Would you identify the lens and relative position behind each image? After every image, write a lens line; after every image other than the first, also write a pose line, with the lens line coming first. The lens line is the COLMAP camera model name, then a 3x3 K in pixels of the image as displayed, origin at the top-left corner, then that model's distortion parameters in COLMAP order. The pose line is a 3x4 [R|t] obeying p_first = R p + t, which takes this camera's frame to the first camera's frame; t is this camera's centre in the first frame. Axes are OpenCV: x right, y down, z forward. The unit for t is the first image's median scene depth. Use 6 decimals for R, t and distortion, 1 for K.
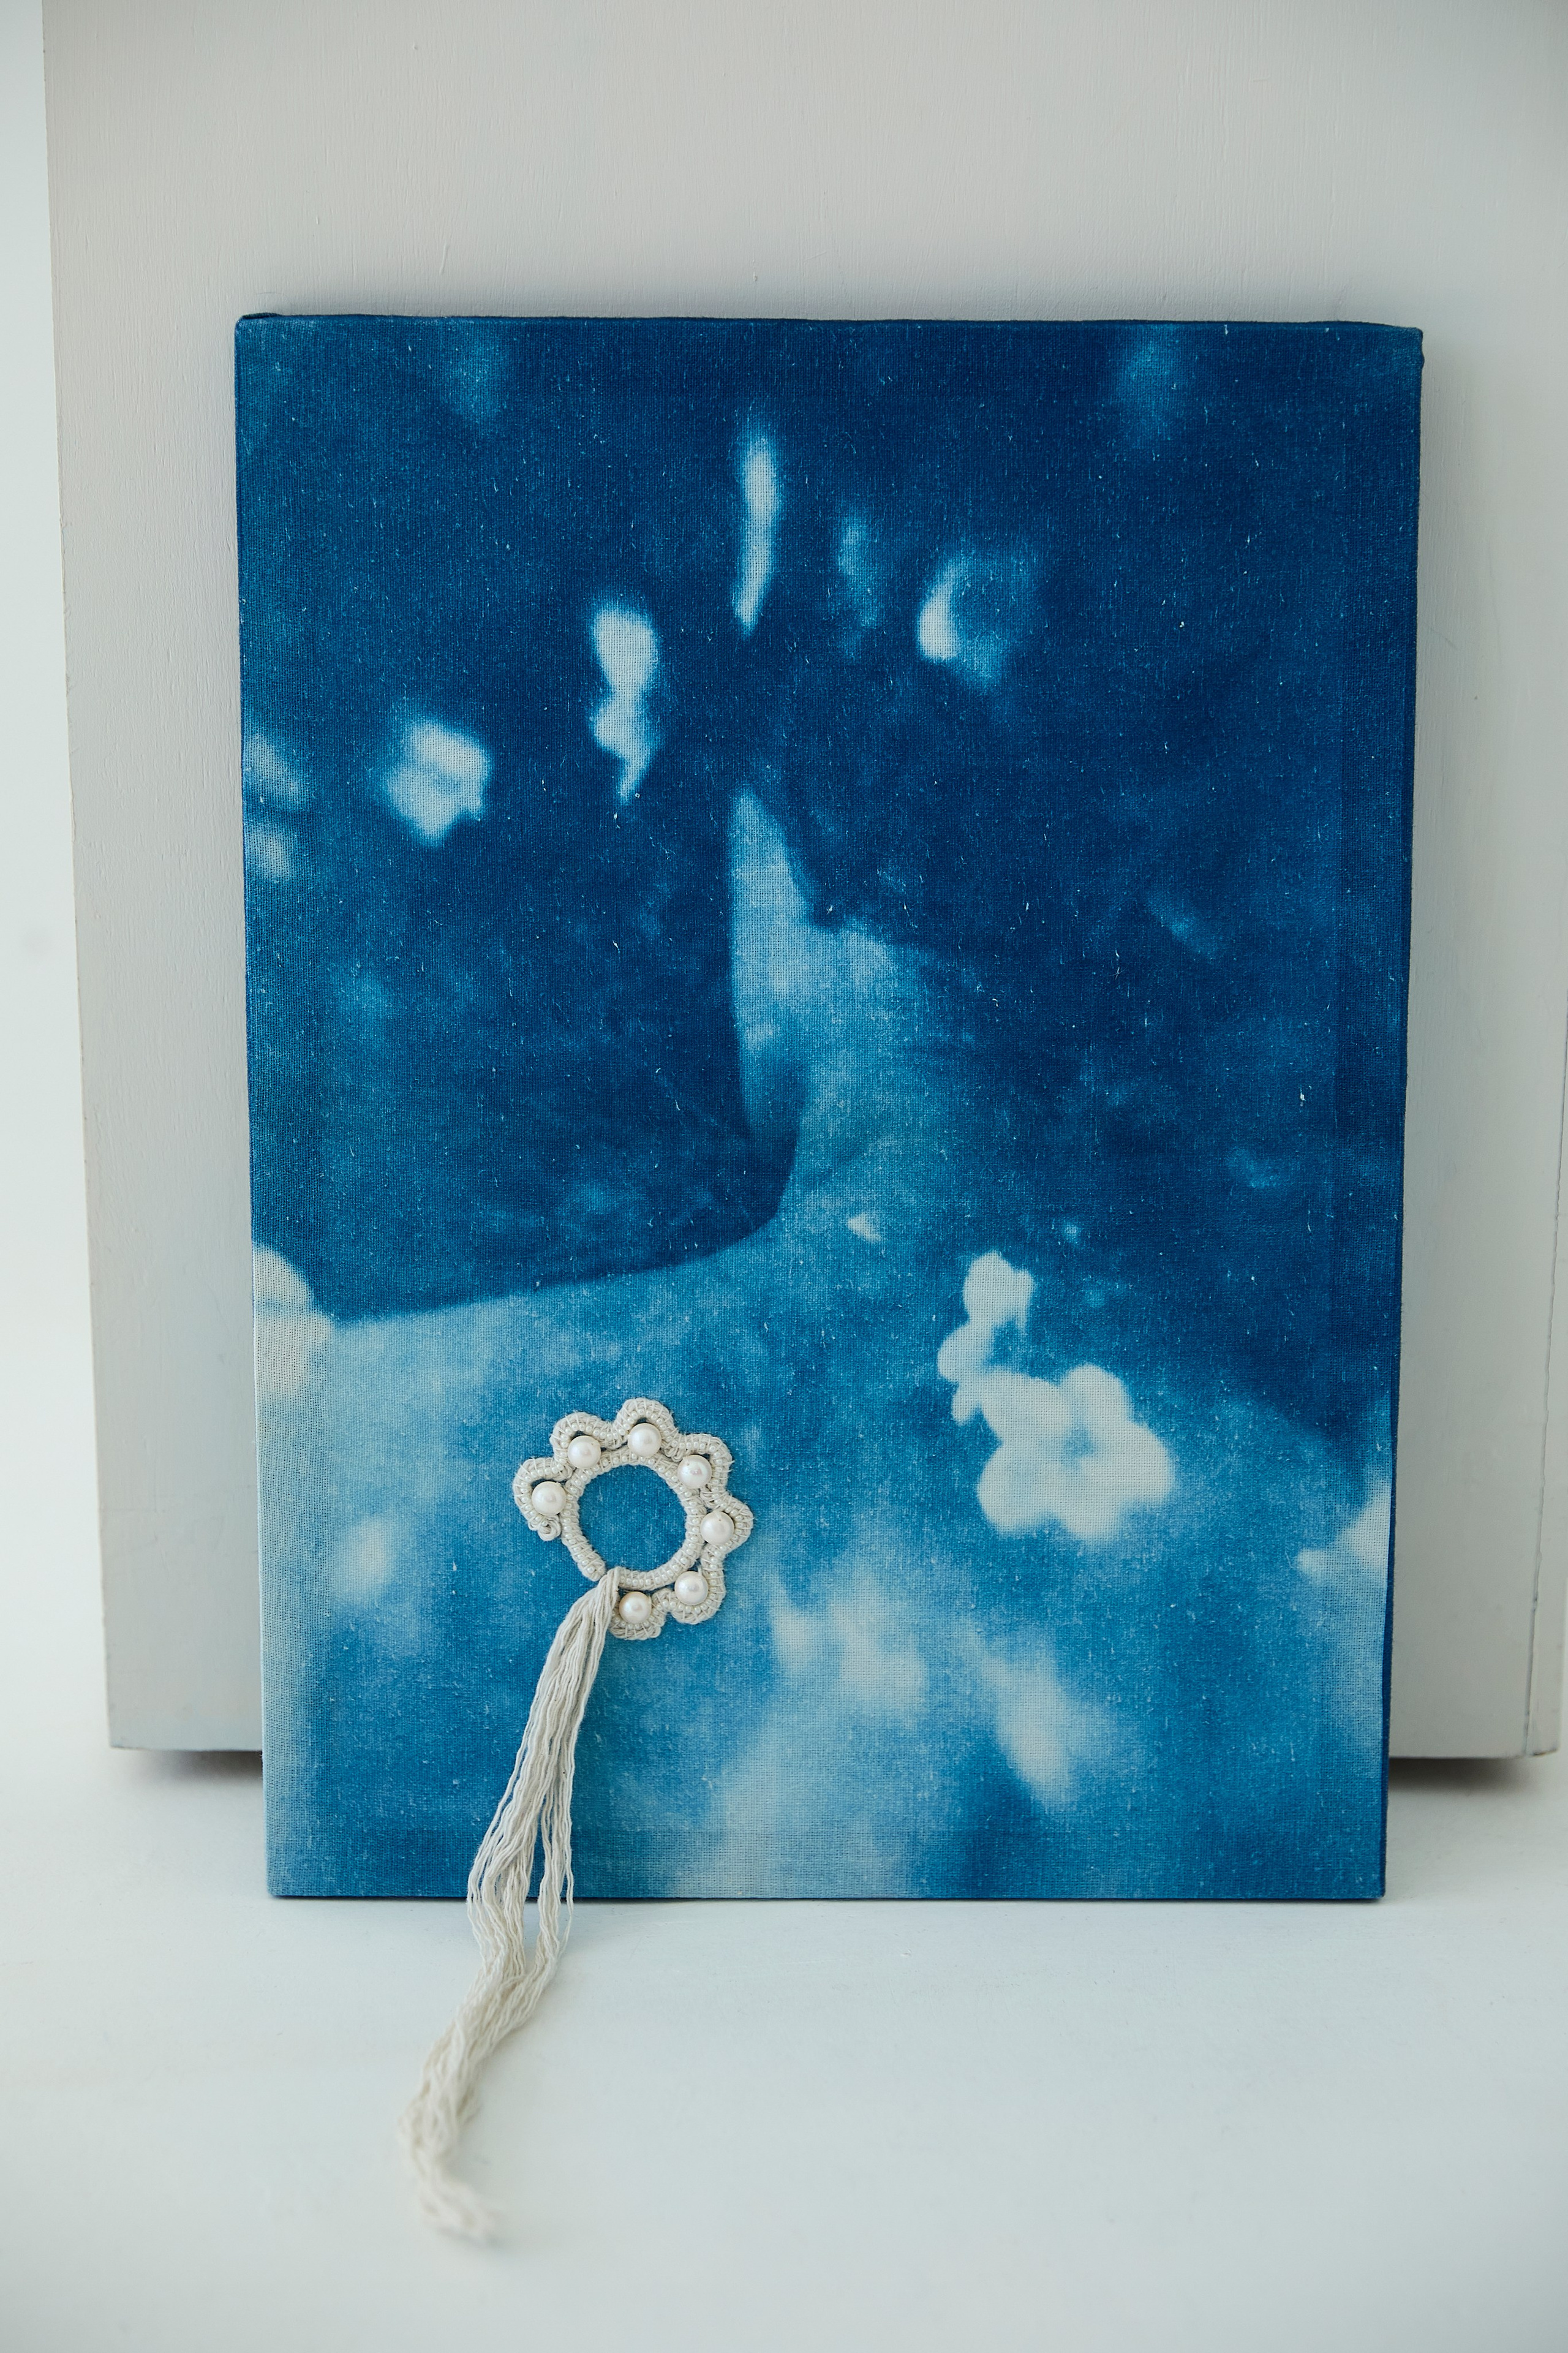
lens RADIAL K [[3920.8, 0, 813.9], [0, 3920.8, 1221.7], [0, 0, 1]] dist [-0.151967, 0.000000]
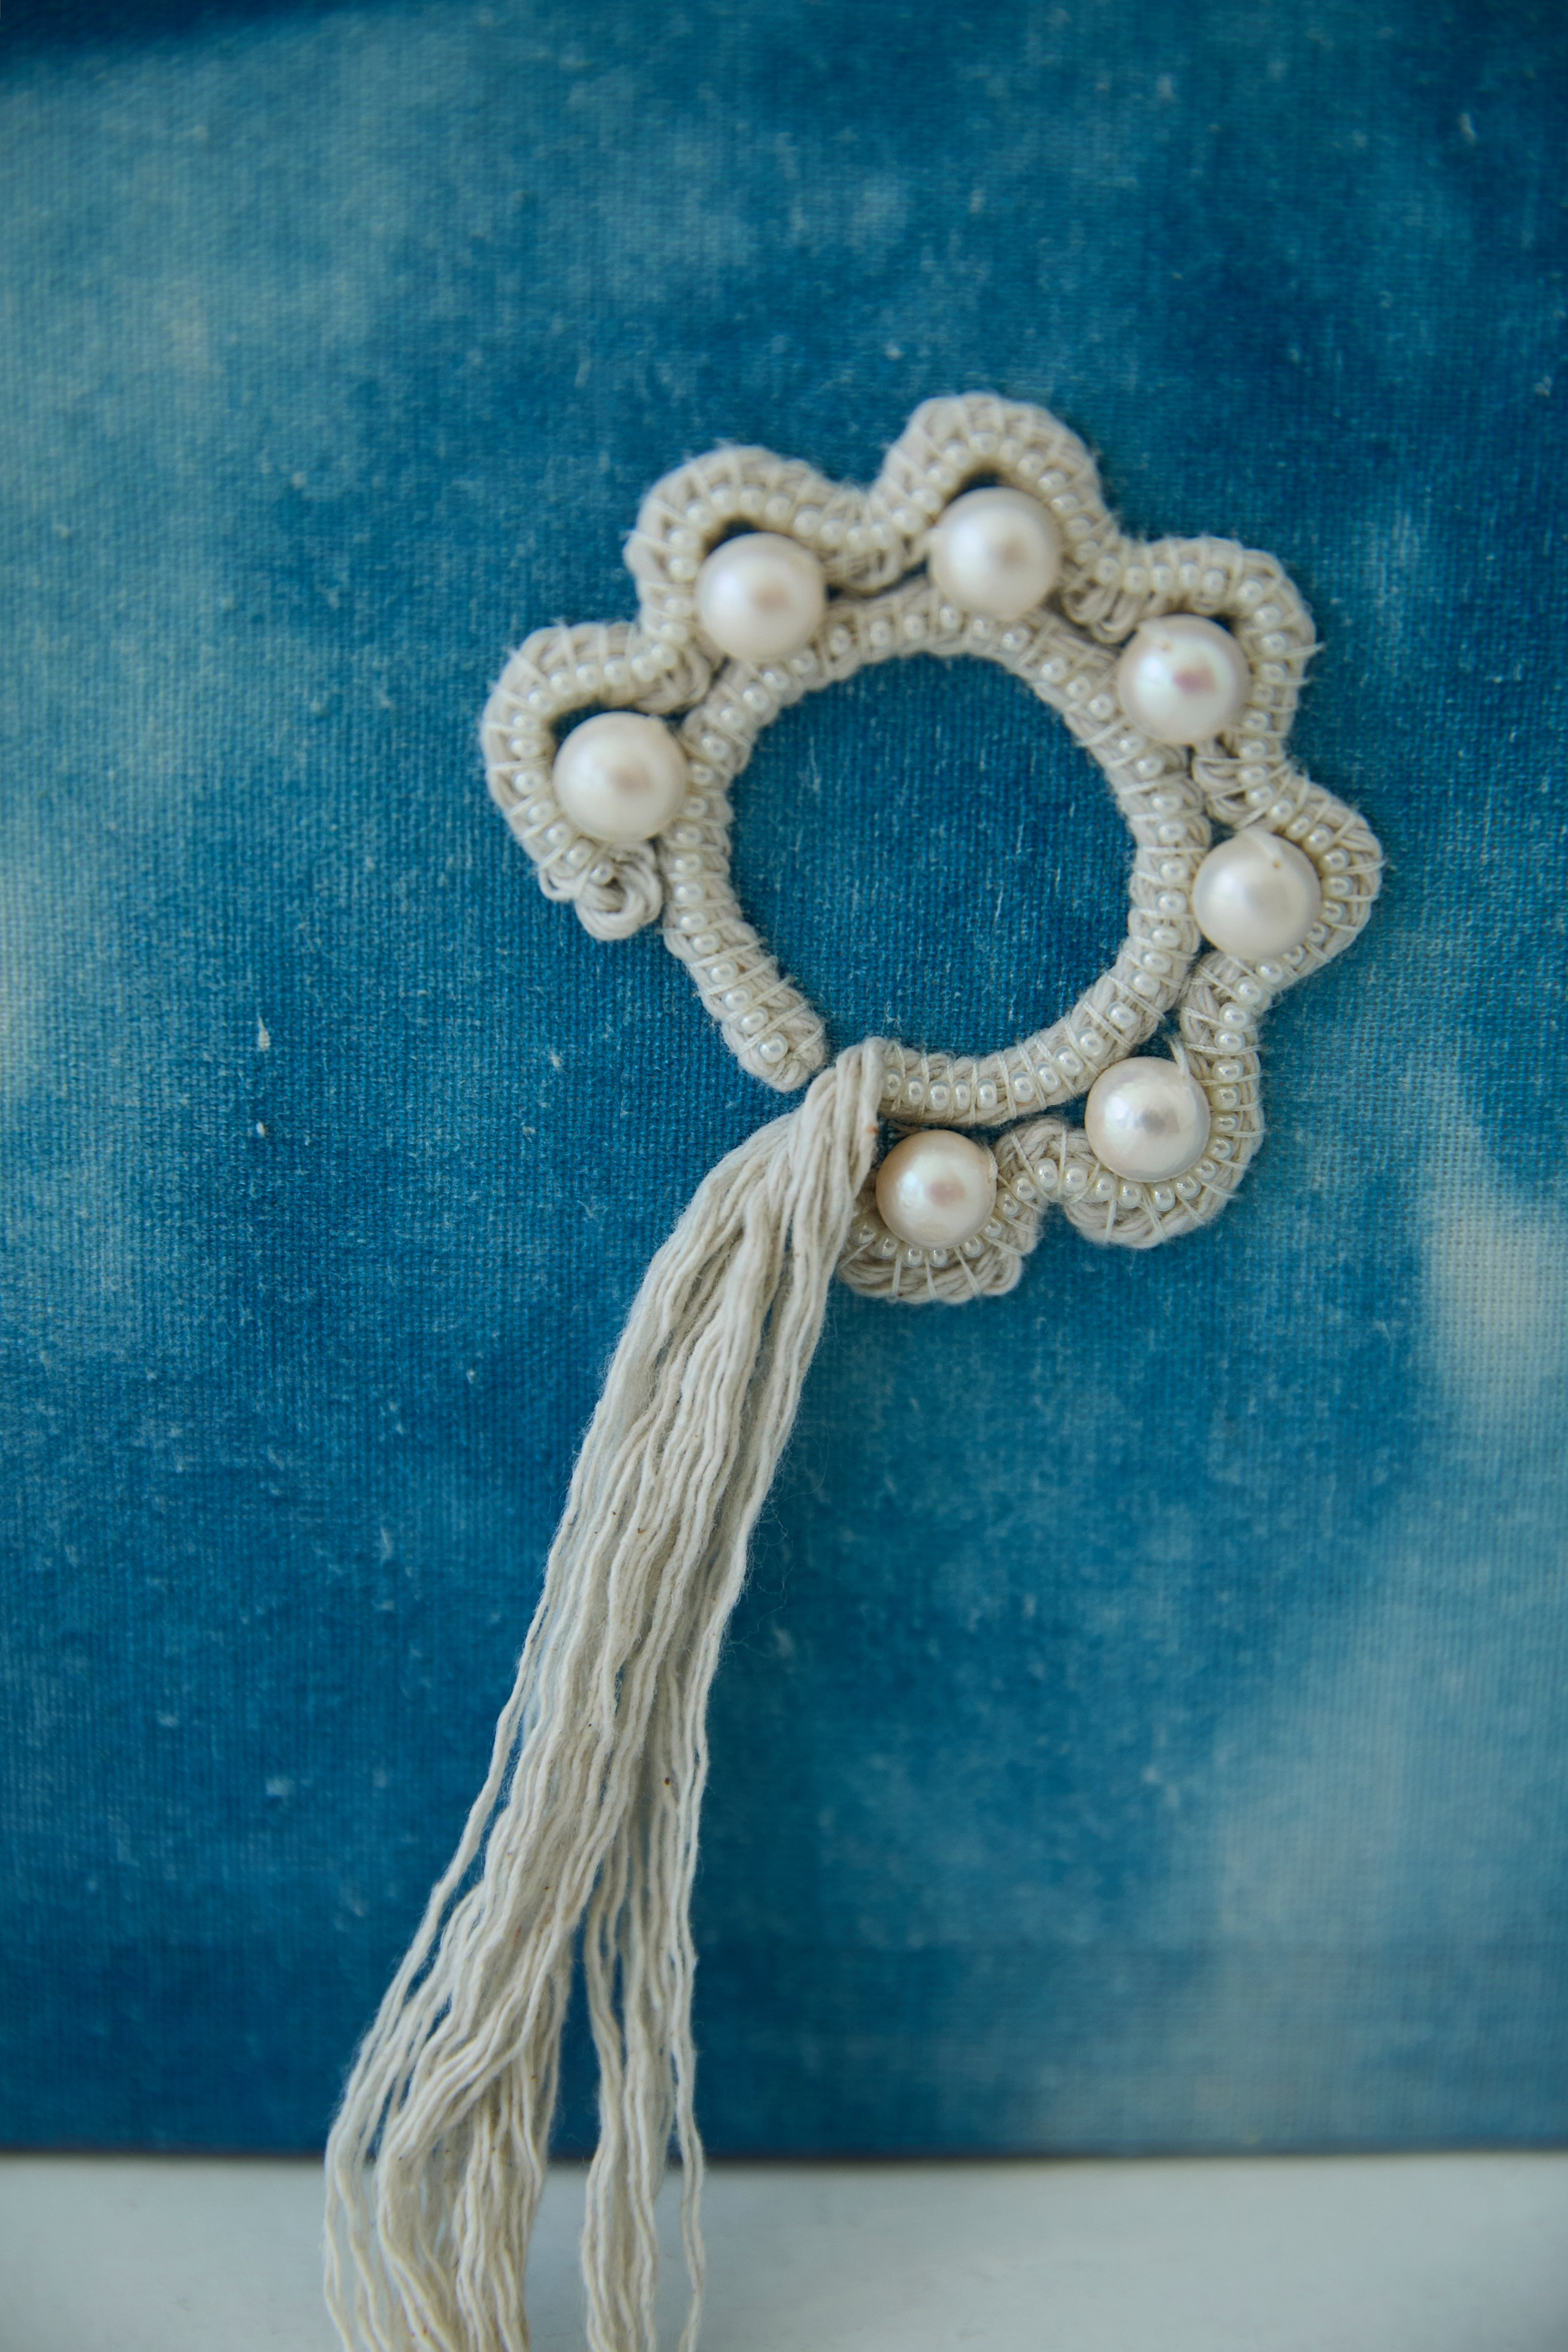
lens RADIAL K [[3919.5, 0, 962.5], [0, 3919.5, 1131.3], [0, 0, 1]] dist [-0.151967, 0.000000]
pose [[0.997896, 0.004710, 0.064667, -0.061440], [-0.012956, 0.991728, 0.127702, 0.060193], [-0.063531, -0.128271, 0.989702, 0.734161]]
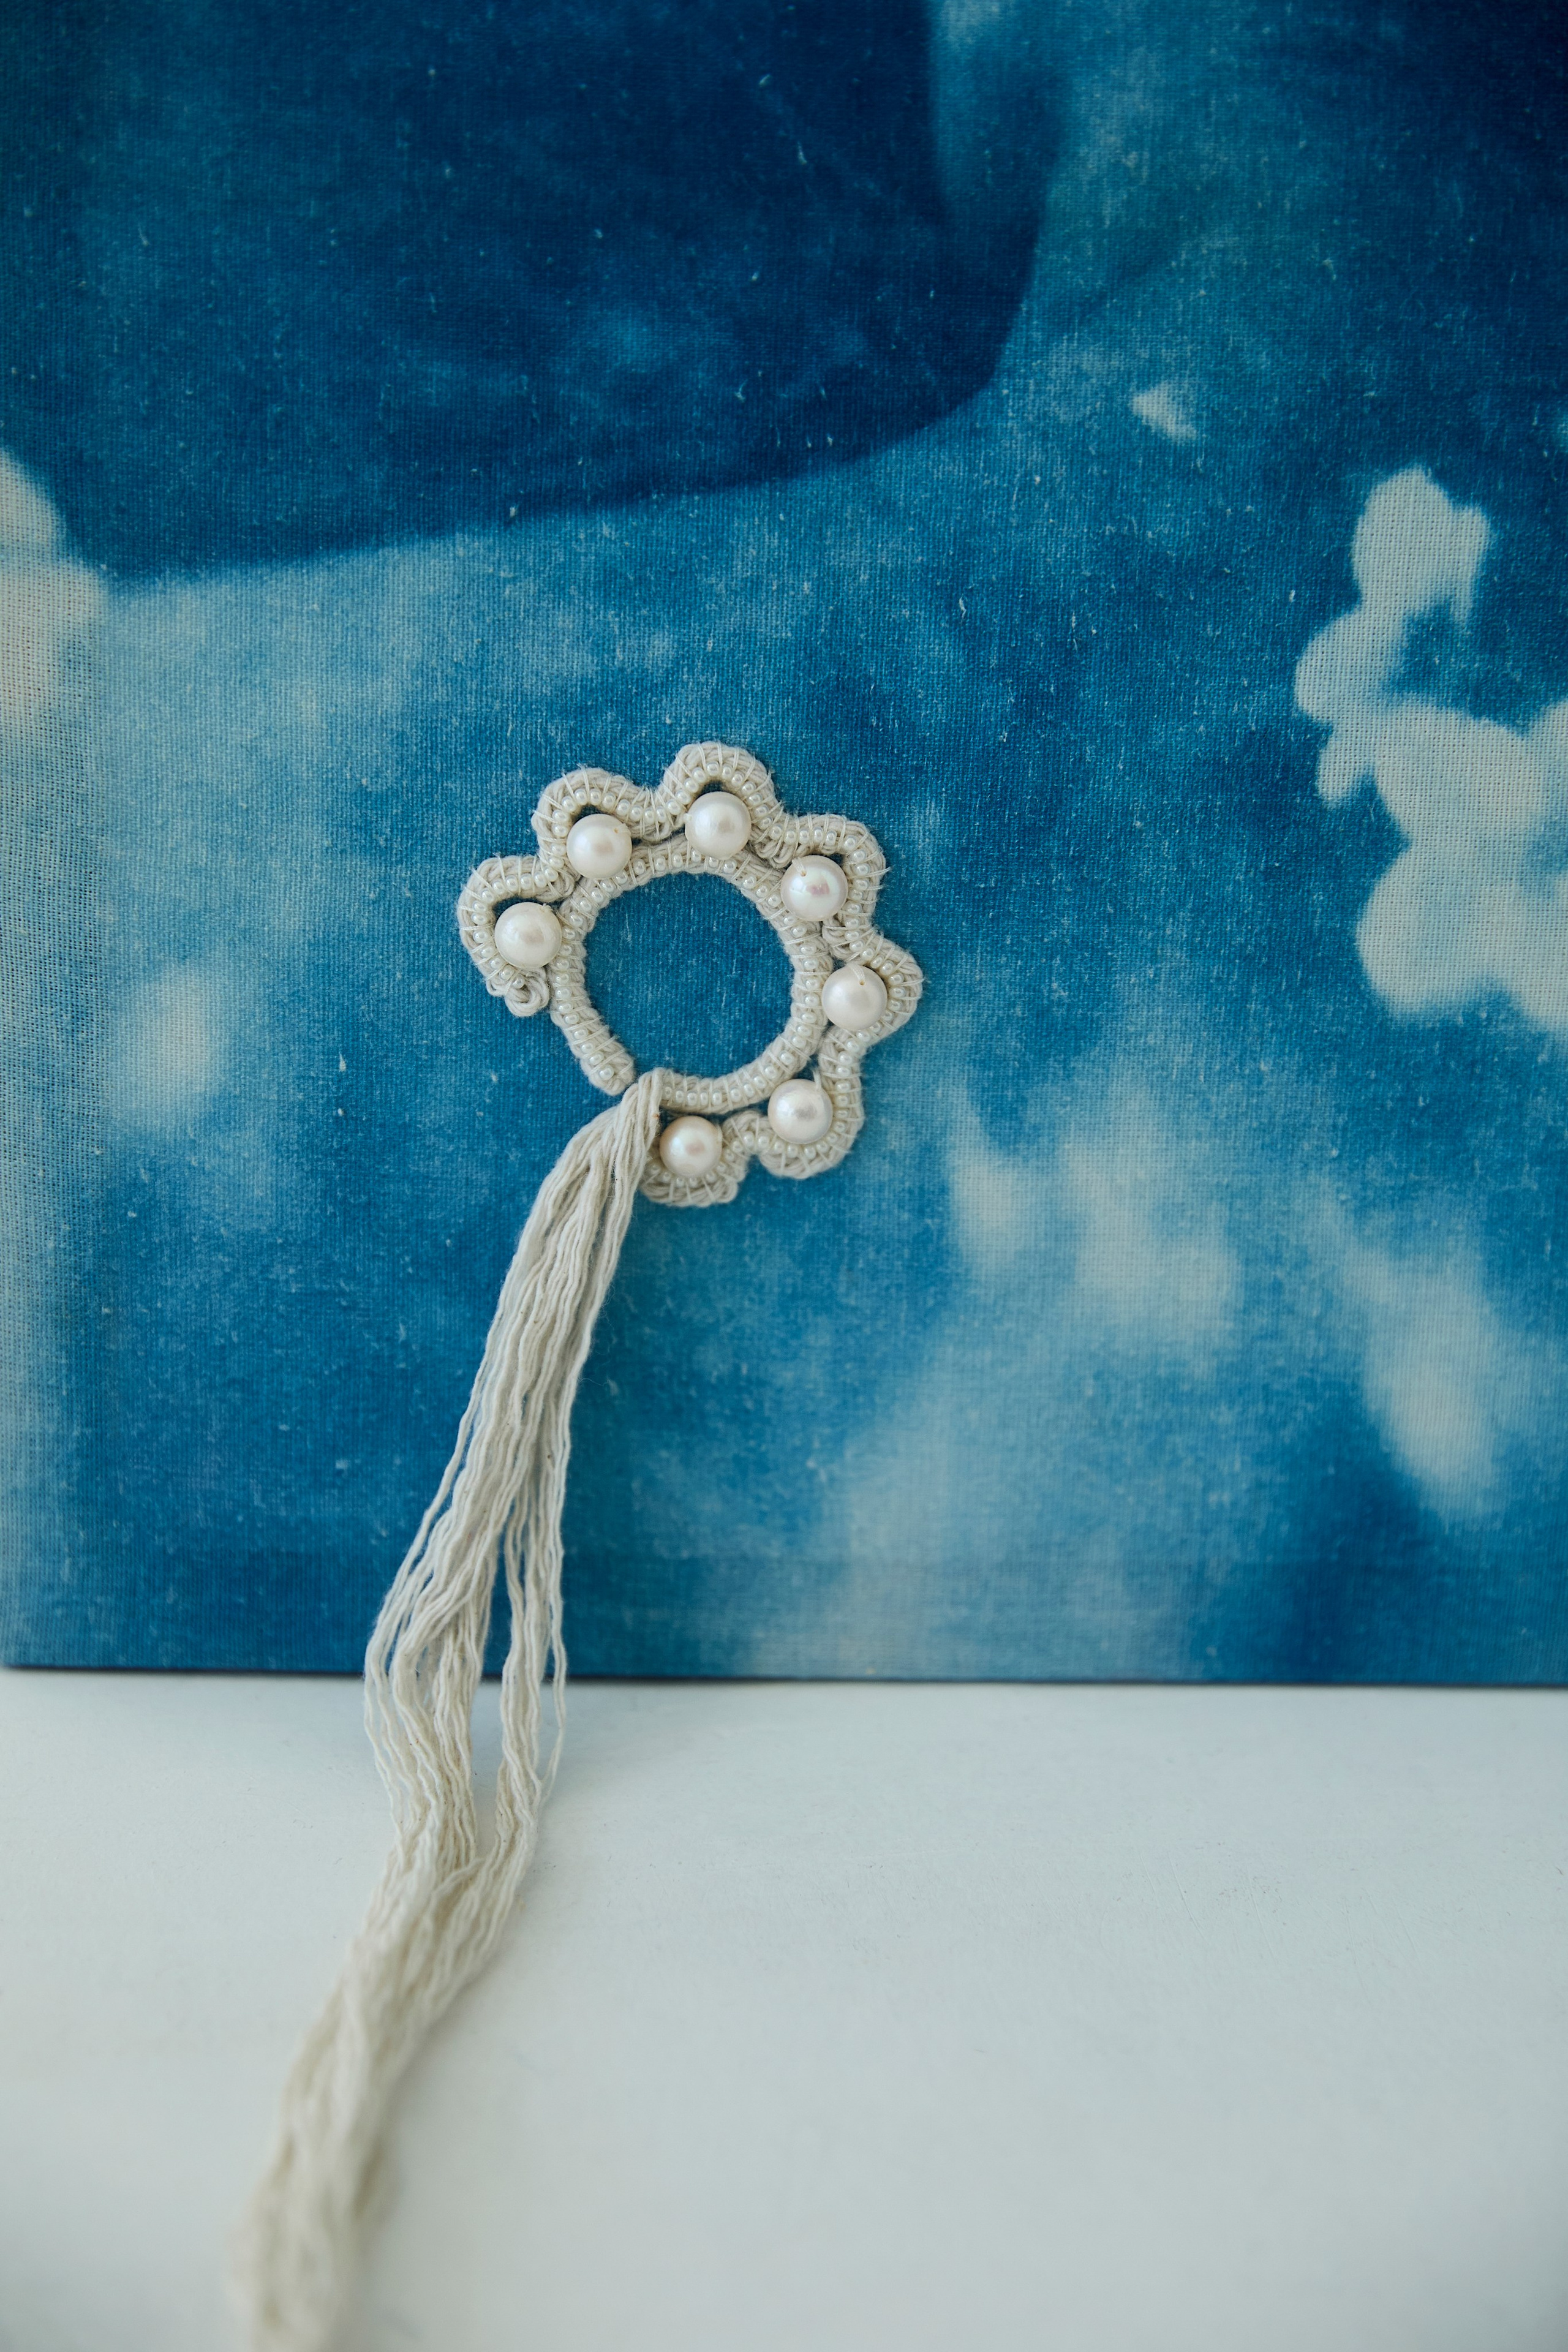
lens RADIAL K [[3919.5, 0, 852.0], [0, 3919.5, 1131.0], [0, 0, 1]] dist [-0.151967, 0.000000]
pose [[0.998846, 0.014398, 0.045829, -0.048260], [-0.020636, 0.990120, 0.138698, 0.024063], [-0.043379, -0.139484, 0.989274, 0.486317]]
